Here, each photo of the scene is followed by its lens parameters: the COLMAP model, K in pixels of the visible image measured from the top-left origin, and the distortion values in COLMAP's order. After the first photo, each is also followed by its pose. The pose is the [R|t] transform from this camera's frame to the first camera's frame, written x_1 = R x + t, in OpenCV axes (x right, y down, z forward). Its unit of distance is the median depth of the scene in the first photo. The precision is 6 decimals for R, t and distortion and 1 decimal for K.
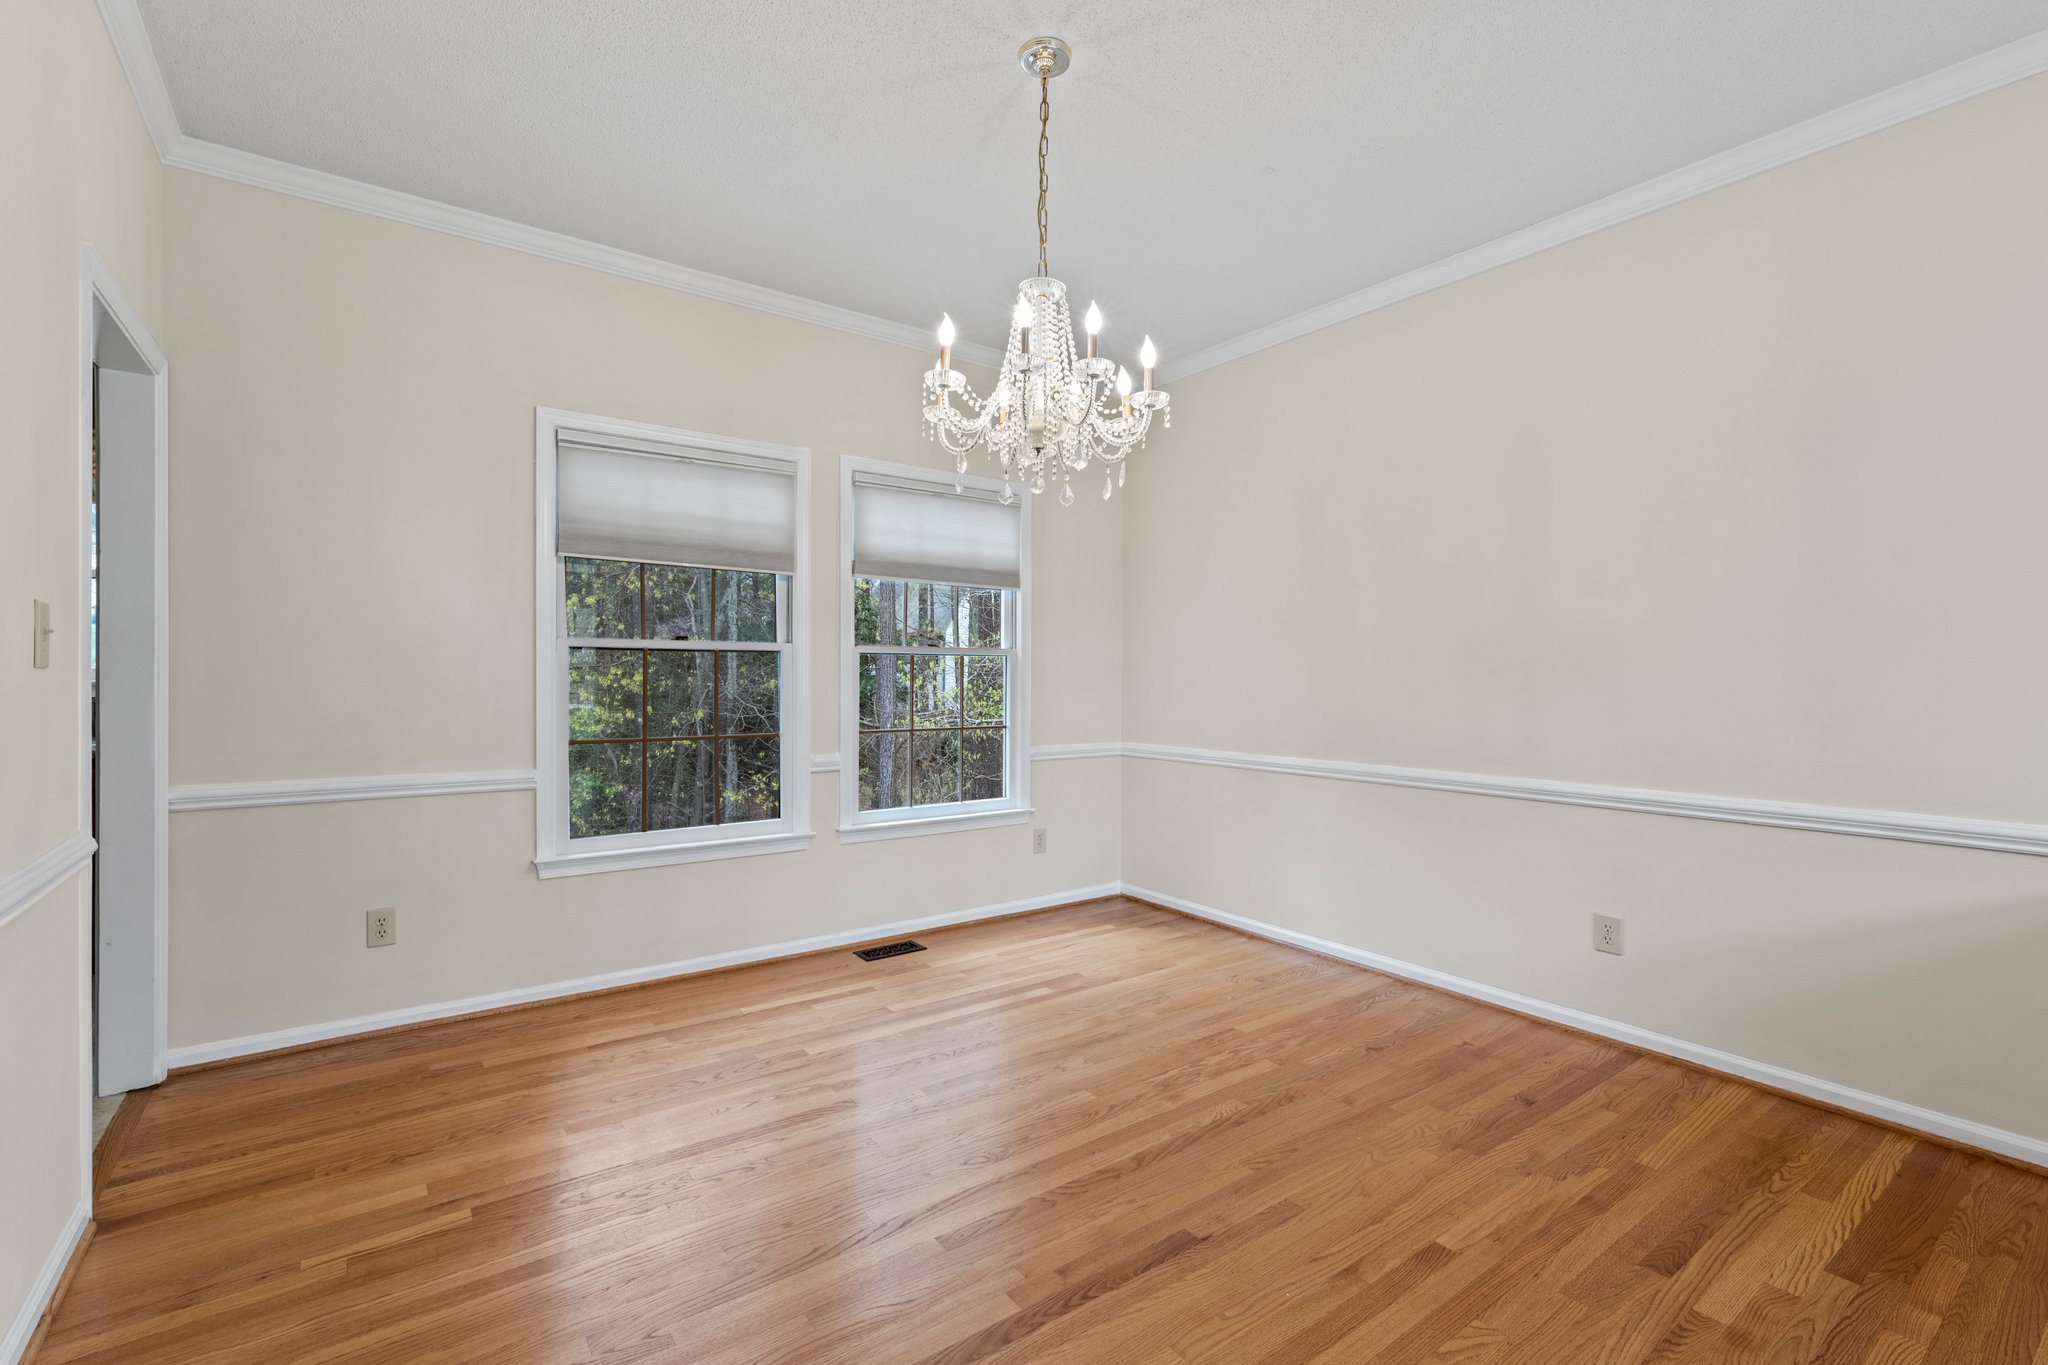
lens RADIAL K [[897.5, 0, 1024.8], [0, 897.5, 693.1], [0, 0, 1]] dist [0.001899, 0.000306]
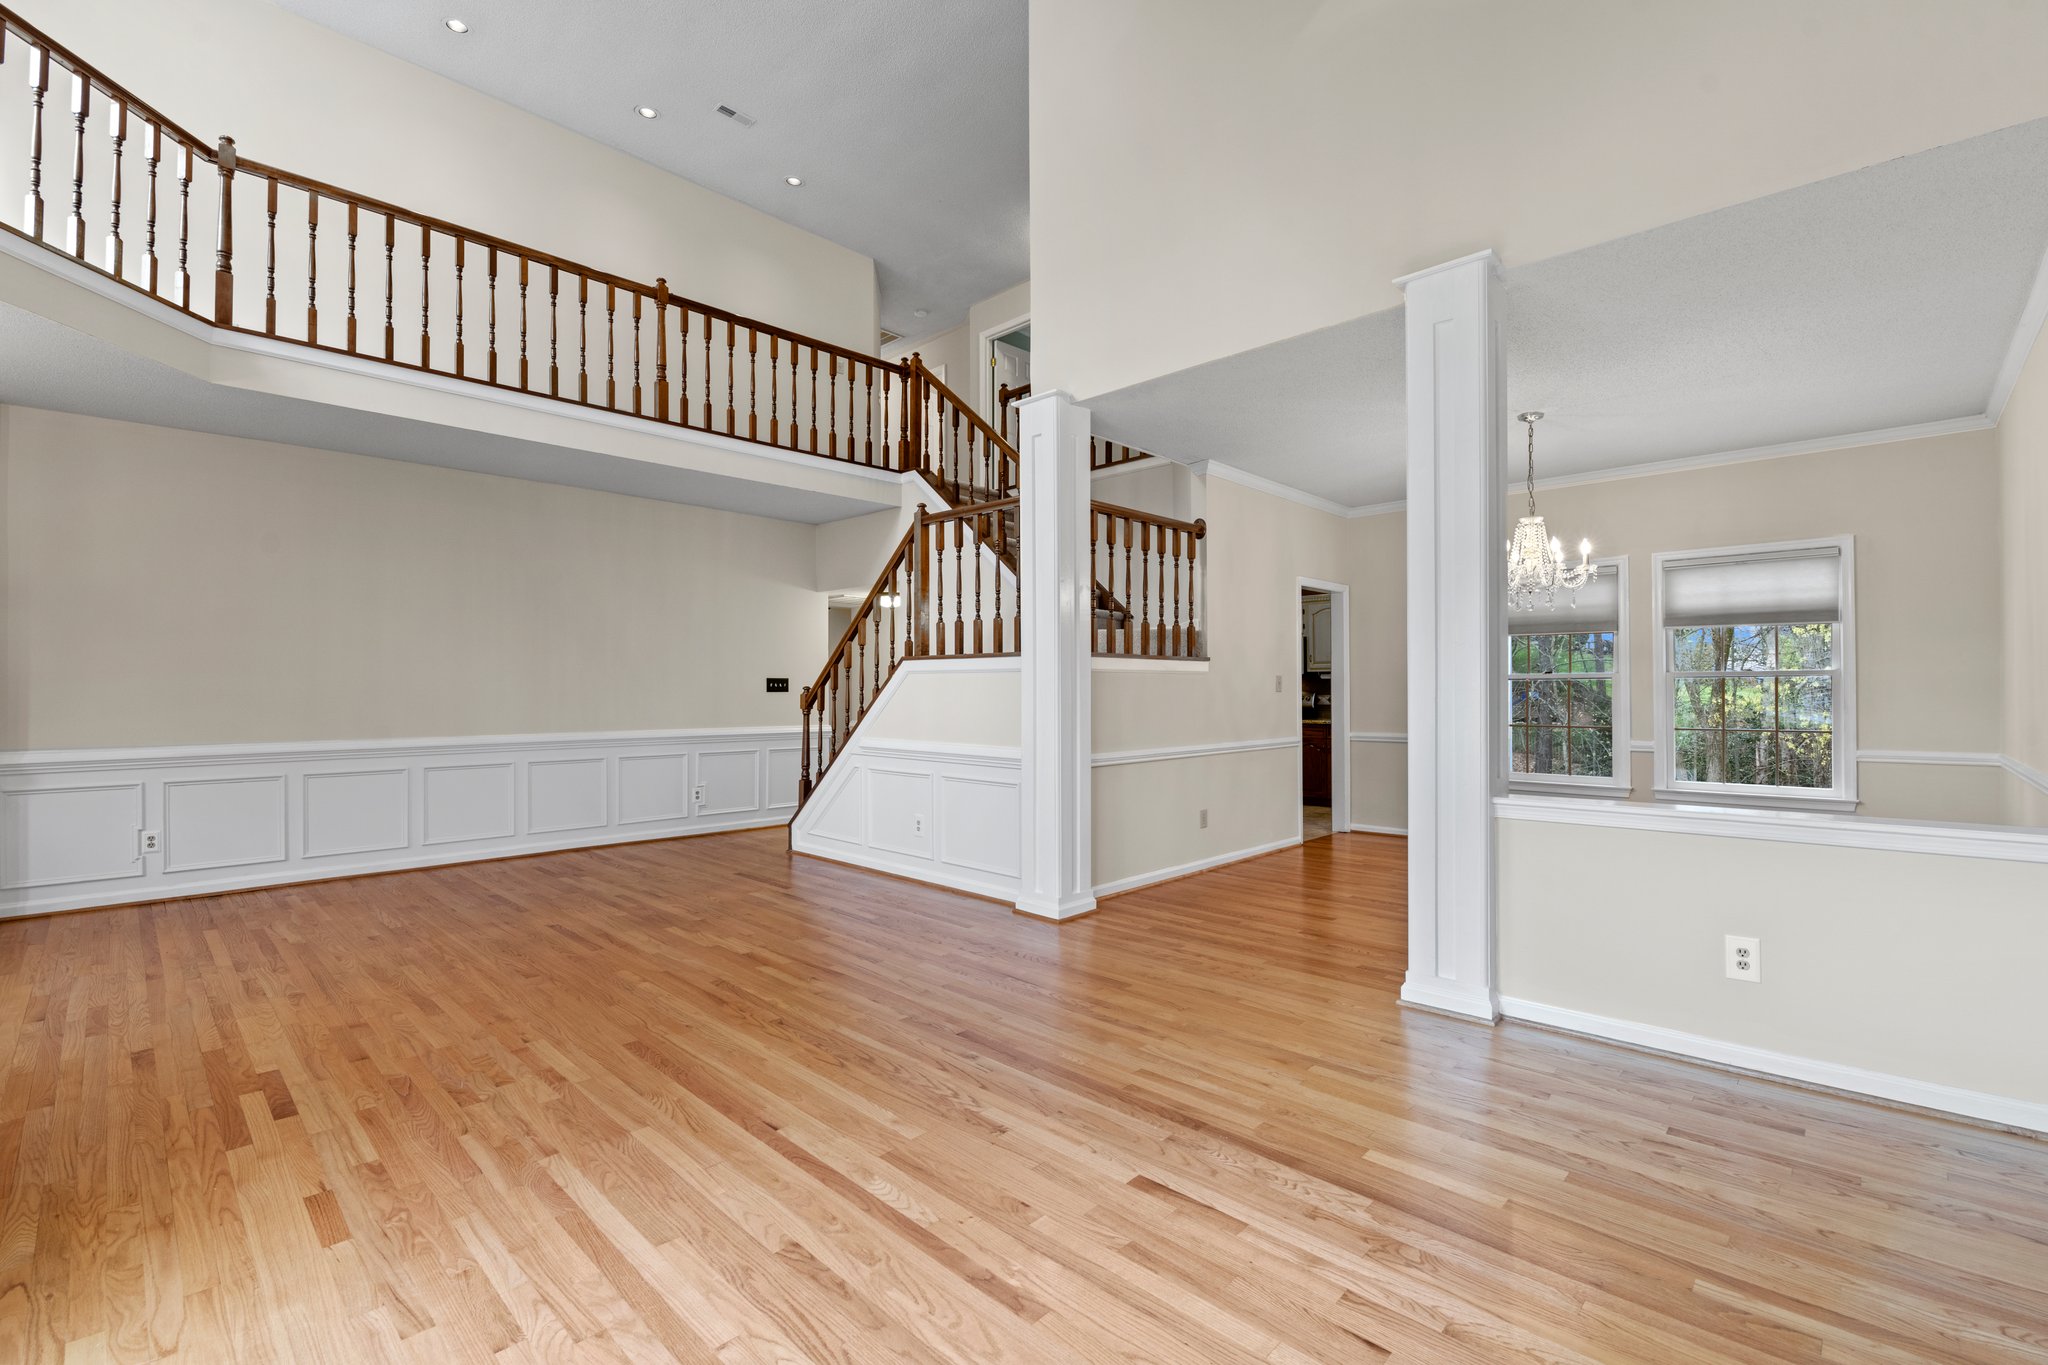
lens RADIAL K [[897.5, 0, 1024.8], [0, 897.5, 693.1], [0, 0, 1]] dist [0.001899, 0.000306]
pose [[0.169509, -0.004383, -0.985519, 1.174404], [-0.016179, 0.999843, -0.007230, 0.011635], [0.985396, 0.017171, 0.169412, -0.369144]]
